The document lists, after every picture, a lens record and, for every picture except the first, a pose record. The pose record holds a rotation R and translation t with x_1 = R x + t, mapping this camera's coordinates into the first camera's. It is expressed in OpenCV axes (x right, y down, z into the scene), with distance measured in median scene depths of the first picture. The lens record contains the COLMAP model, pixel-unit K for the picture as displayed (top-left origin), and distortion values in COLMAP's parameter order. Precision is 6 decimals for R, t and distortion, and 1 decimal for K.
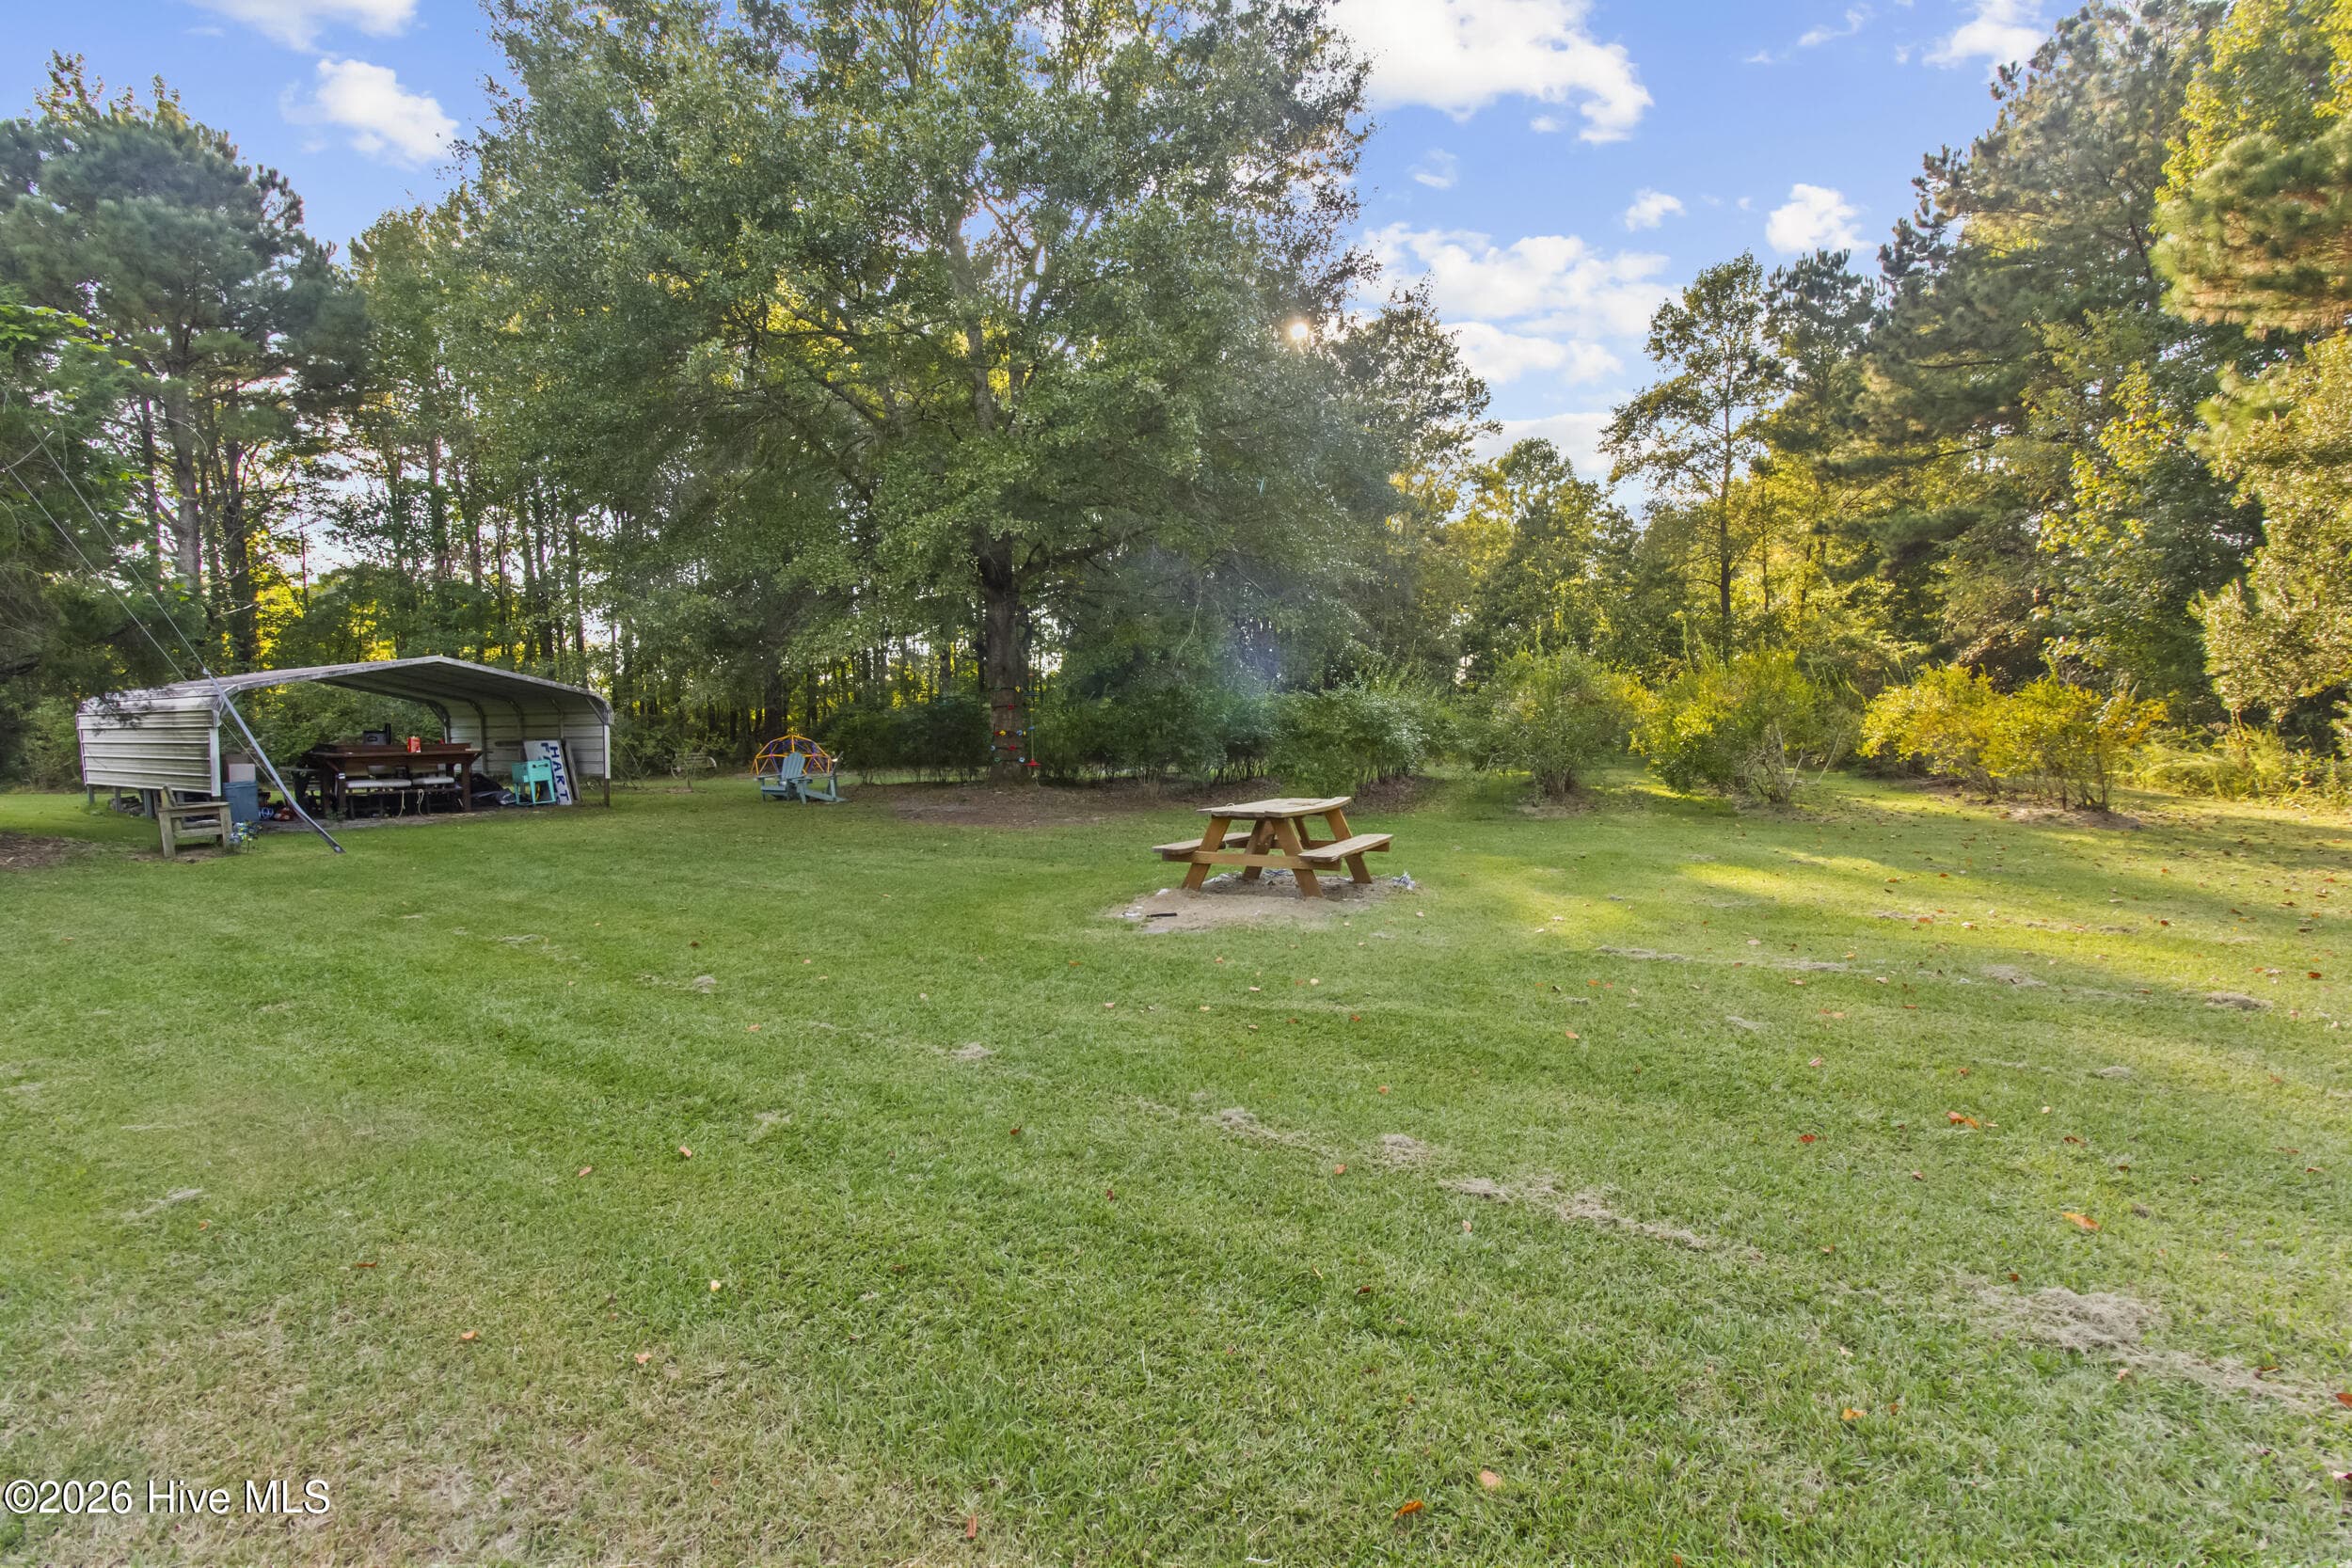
lens RADIAL K [[1094.4, 0, 1185.2], [0, 1094.4, 745.5], [0, 0, 1]] dist [0.000719, 0.000204]
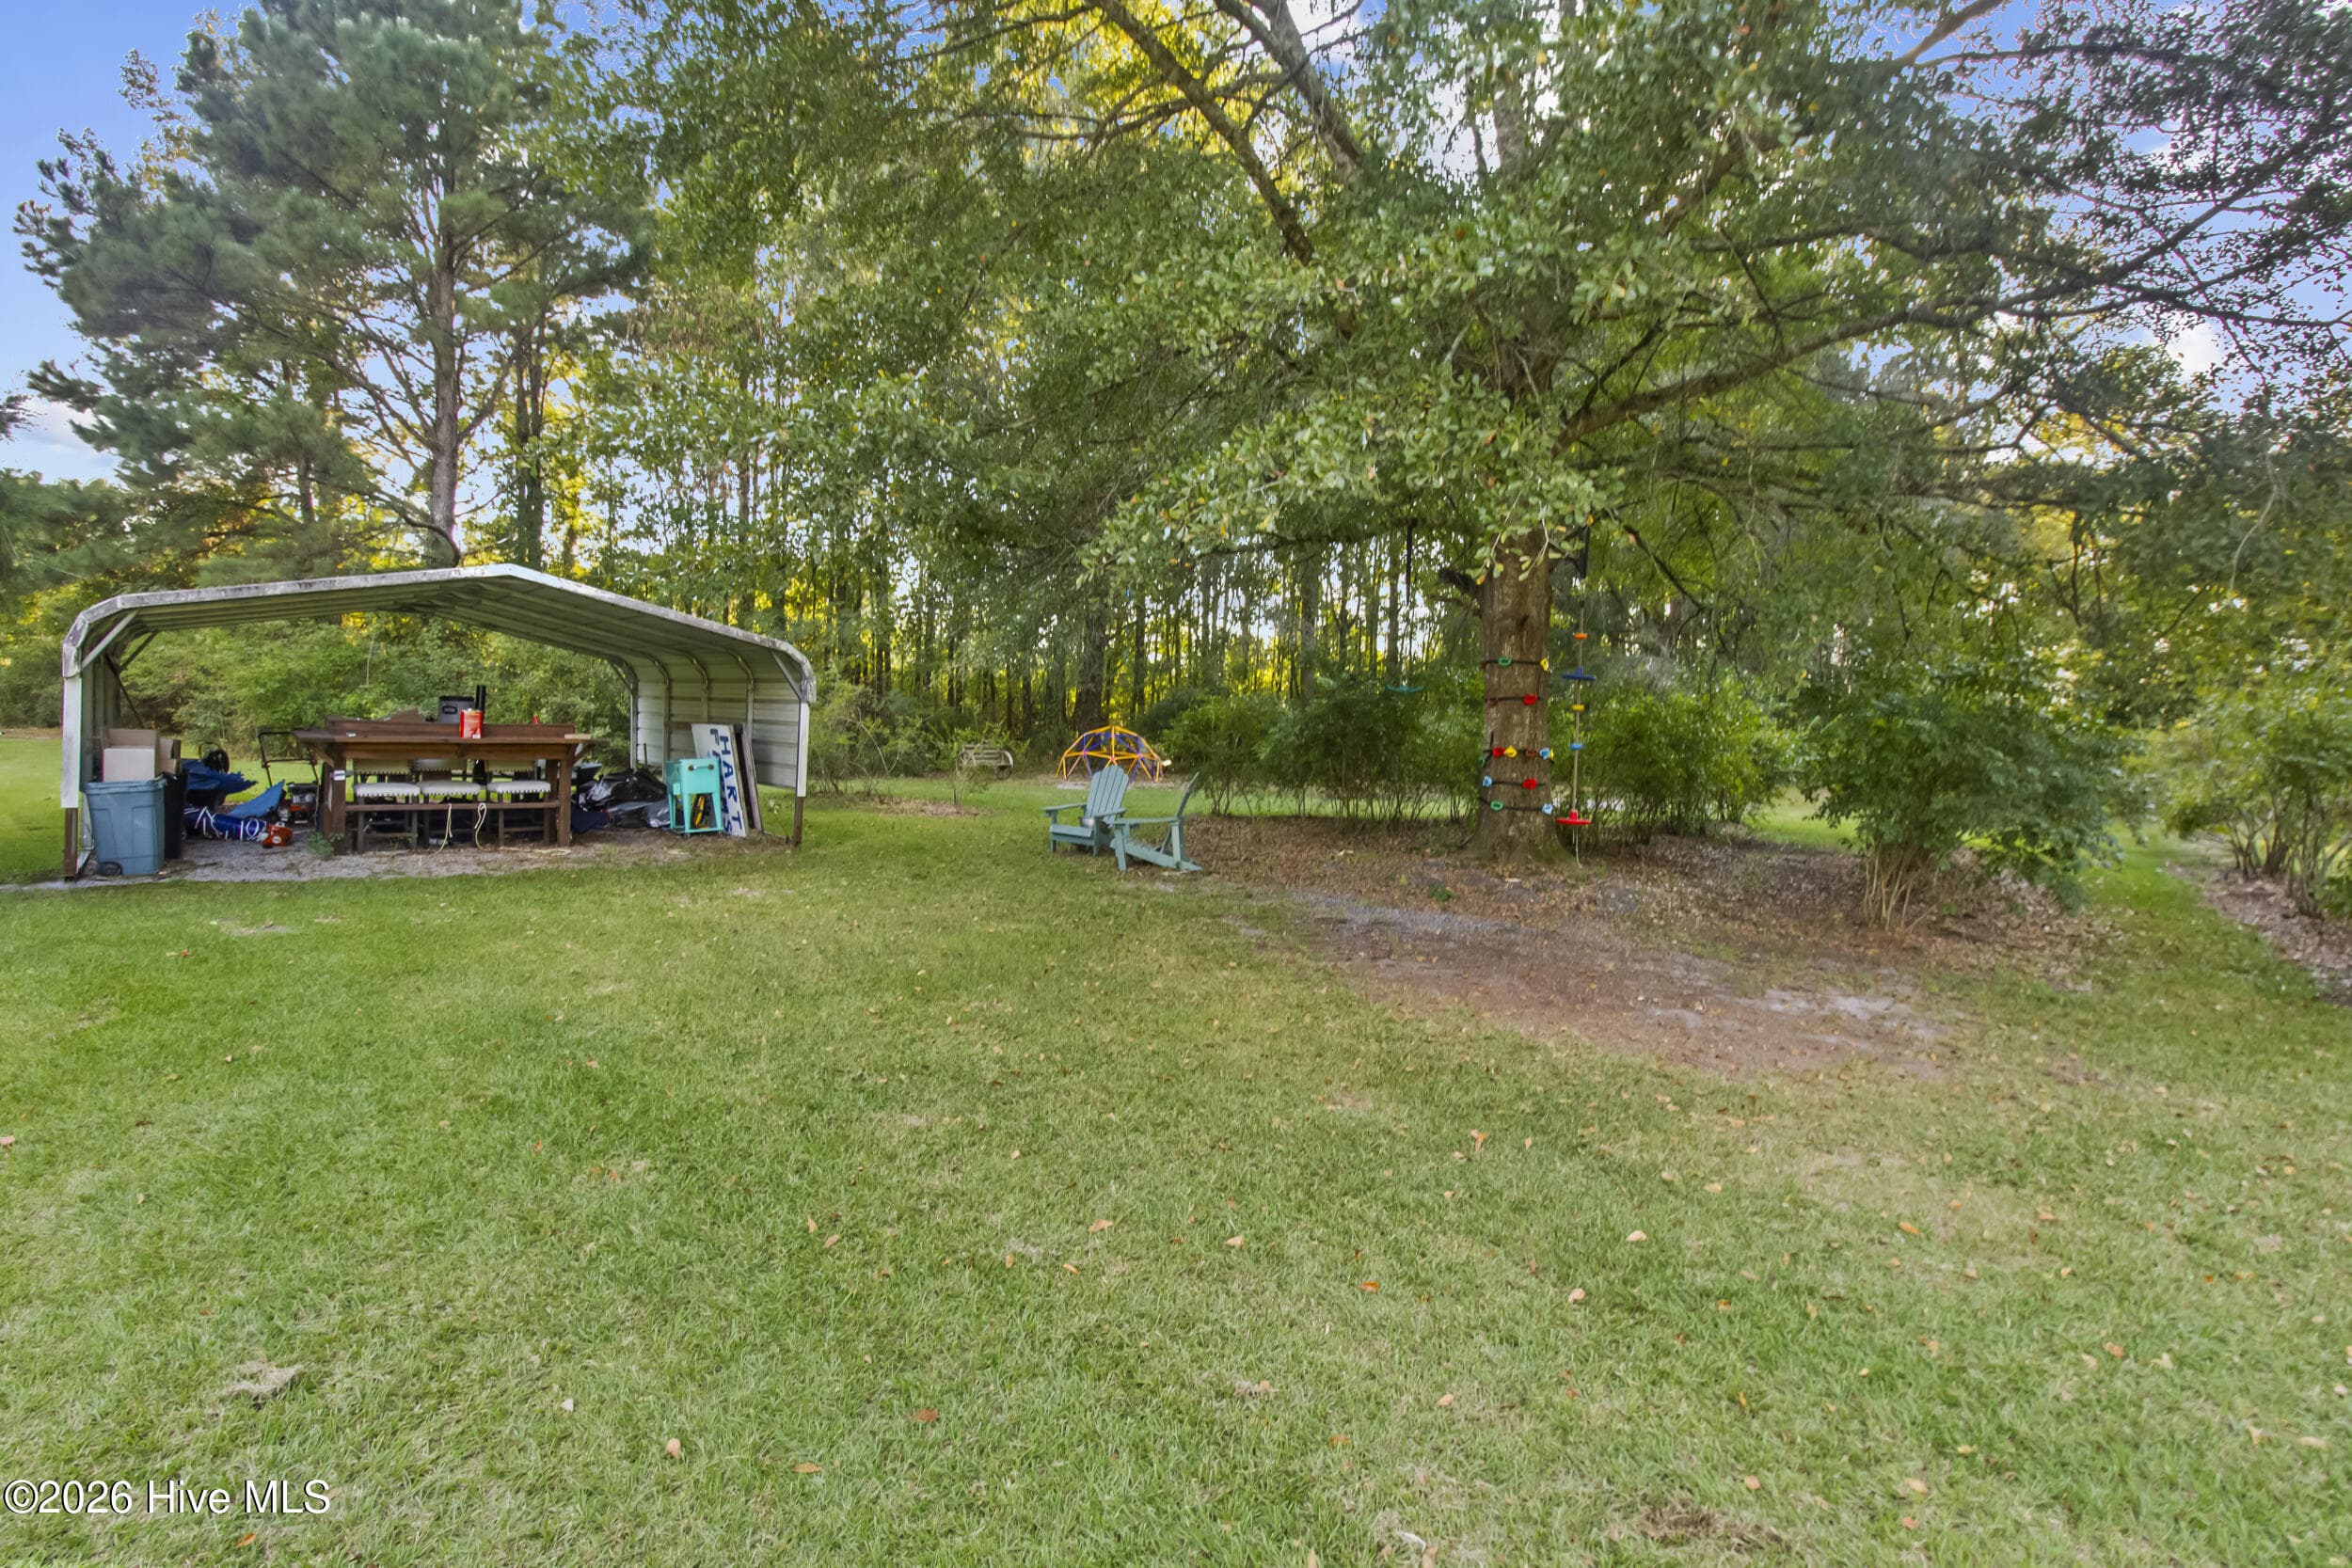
lens RADIAL K [[1094.4, 0, 1185.2], [0, 1094.4, 745.5], [0, 0, 1]] dist [0.000719, 0.000204]
pose [[0.958724, 0.057324, -0.278501, -0.110859], [-0.055133, 0.998356, 0.015699, -0.010450], [0.278943, 0.000304, 0.960308, 0.317116]]
